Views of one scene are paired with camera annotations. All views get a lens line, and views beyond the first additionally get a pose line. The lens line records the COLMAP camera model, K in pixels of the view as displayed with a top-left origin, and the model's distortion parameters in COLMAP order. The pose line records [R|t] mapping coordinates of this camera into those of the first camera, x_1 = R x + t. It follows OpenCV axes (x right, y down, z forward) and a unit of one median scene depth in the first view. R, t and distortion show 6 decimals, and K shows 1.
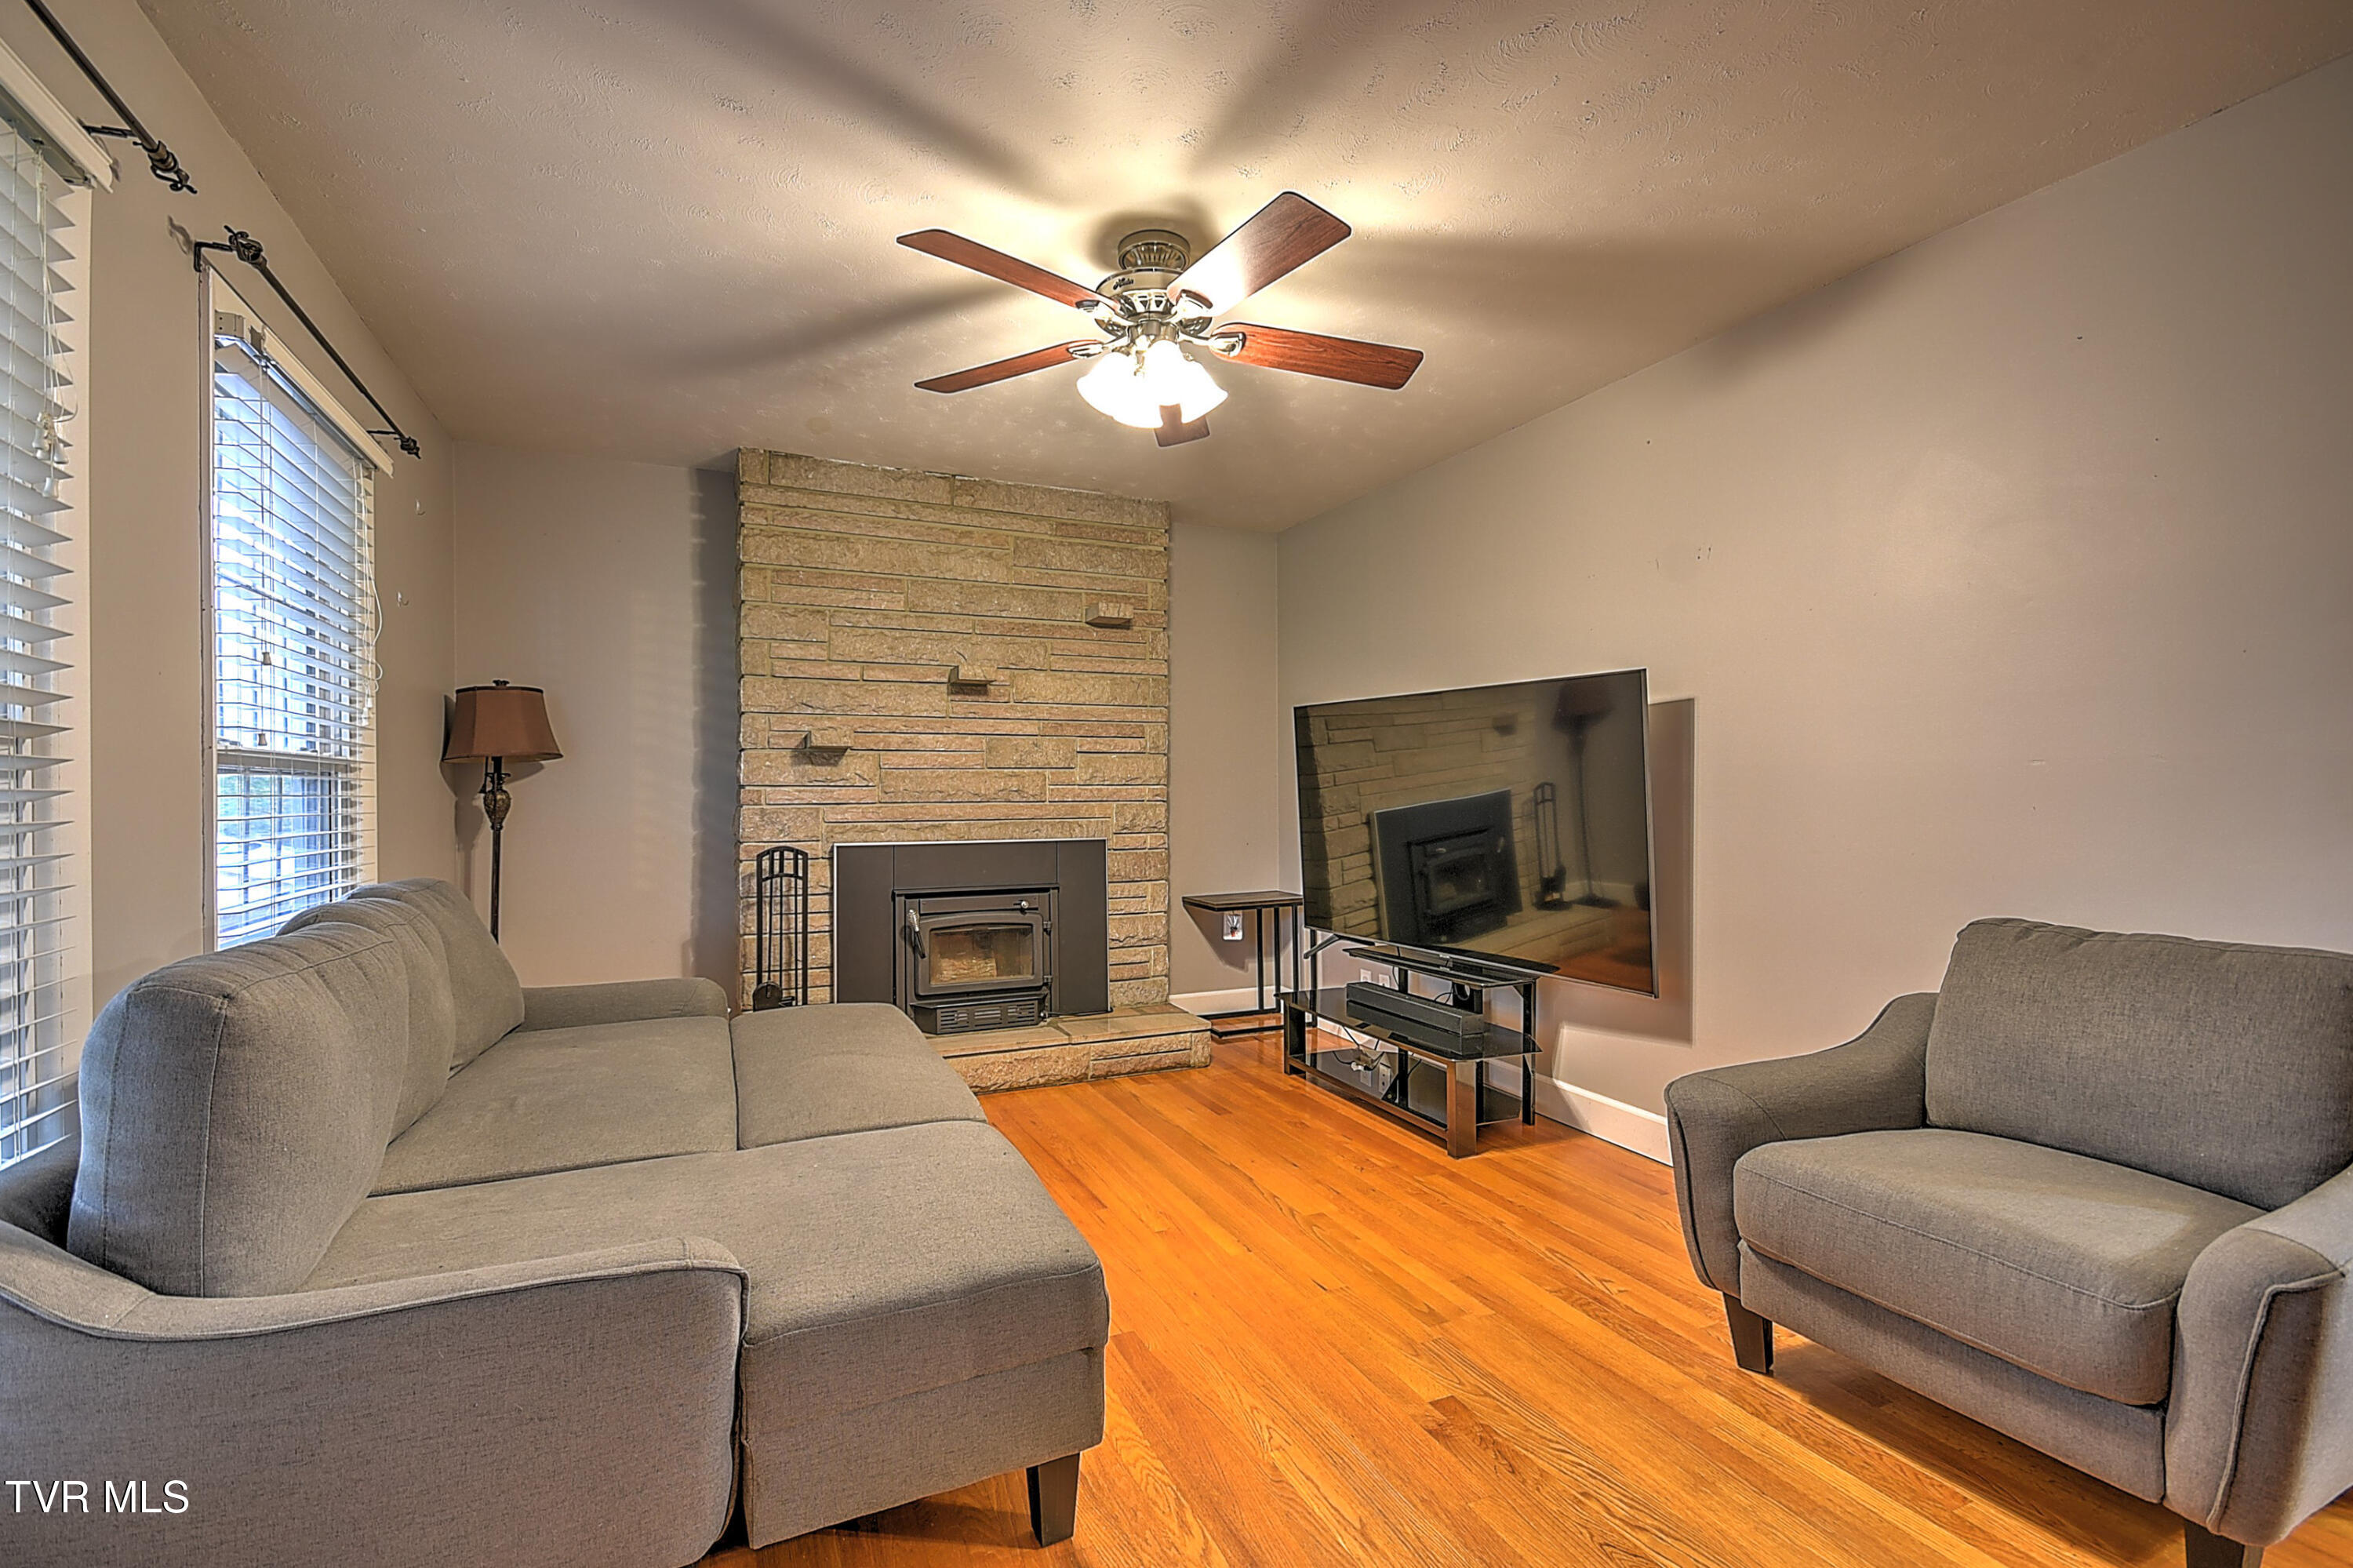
lens RADIAL K [[1008.5, 0, 1173.3], [0, 1008.5, 785.3], [0, 0, 1]] dist [0.000571, -0.006823]
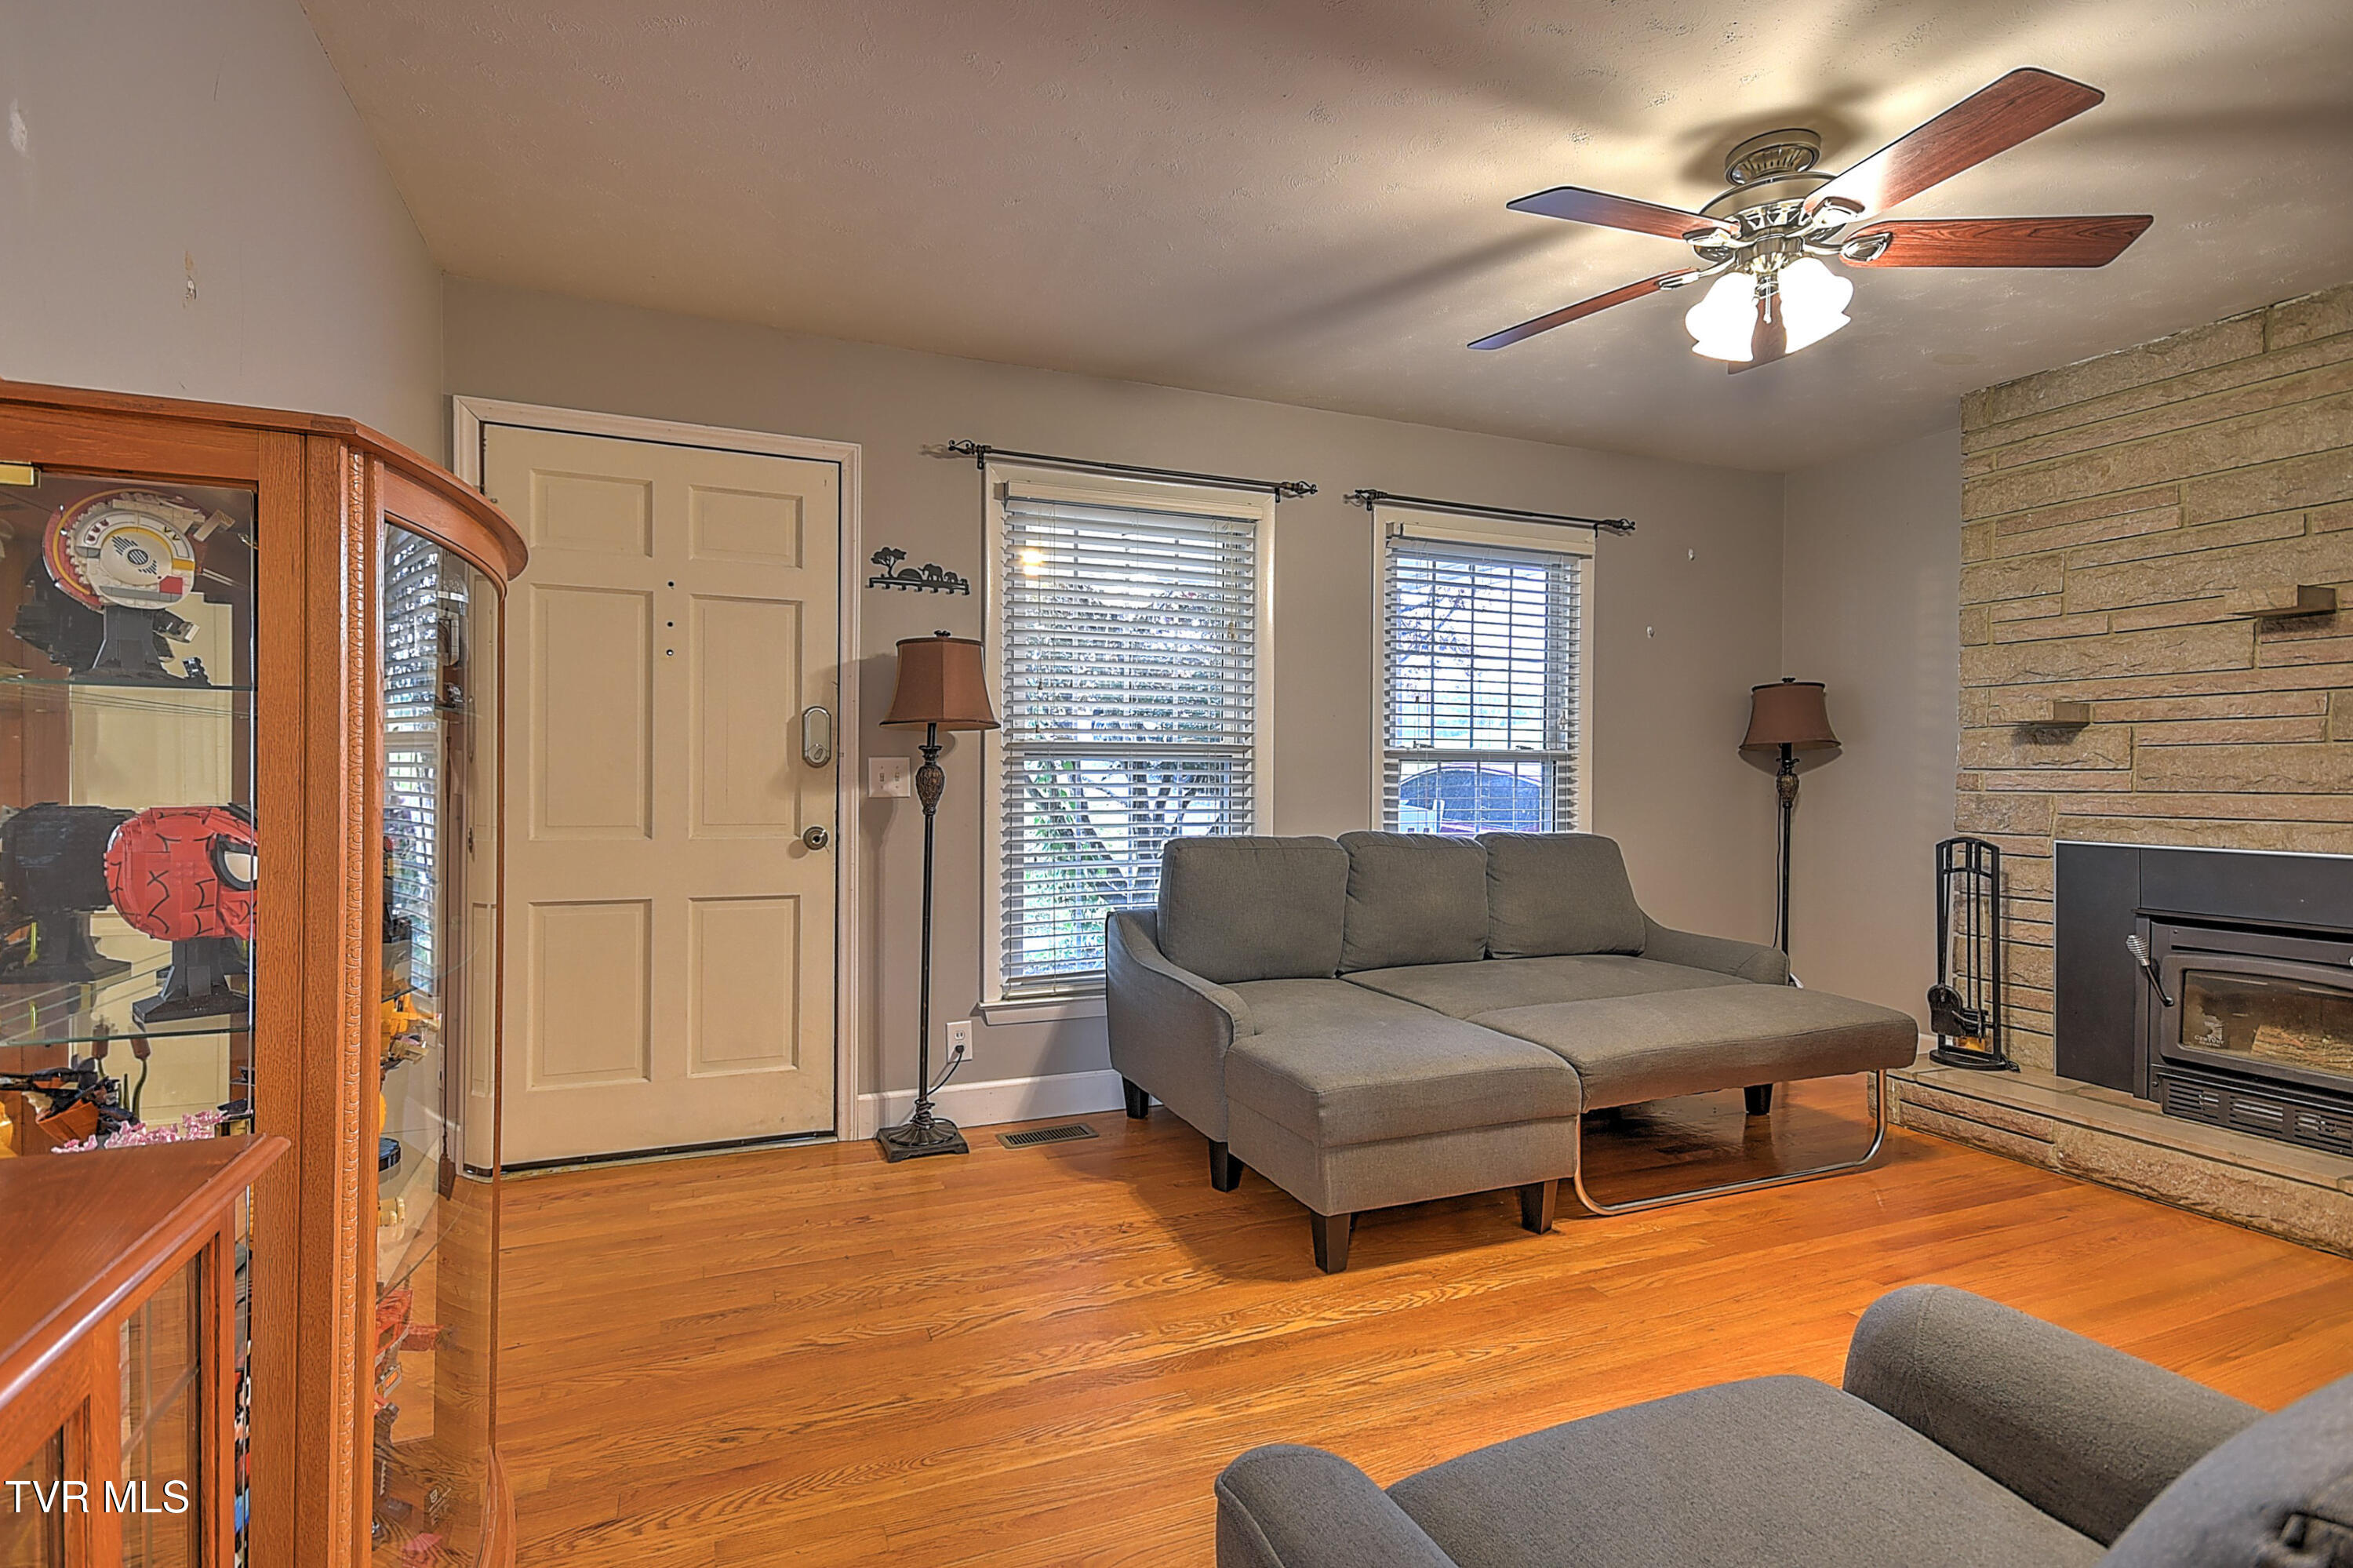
lens RADIAL K [[1146.1, 0, 1177.5], [0, 1146.1, 781.9], [0, 0, 1]] dist [0.001891, -0.000363]
pose [[-0.026189, 0.009325, -0.999614, 0.597986], [0.000570, 0.999956, 0.009313, 0.001745], [0.999657, -0.000326, -0.026193, 0.309506]]
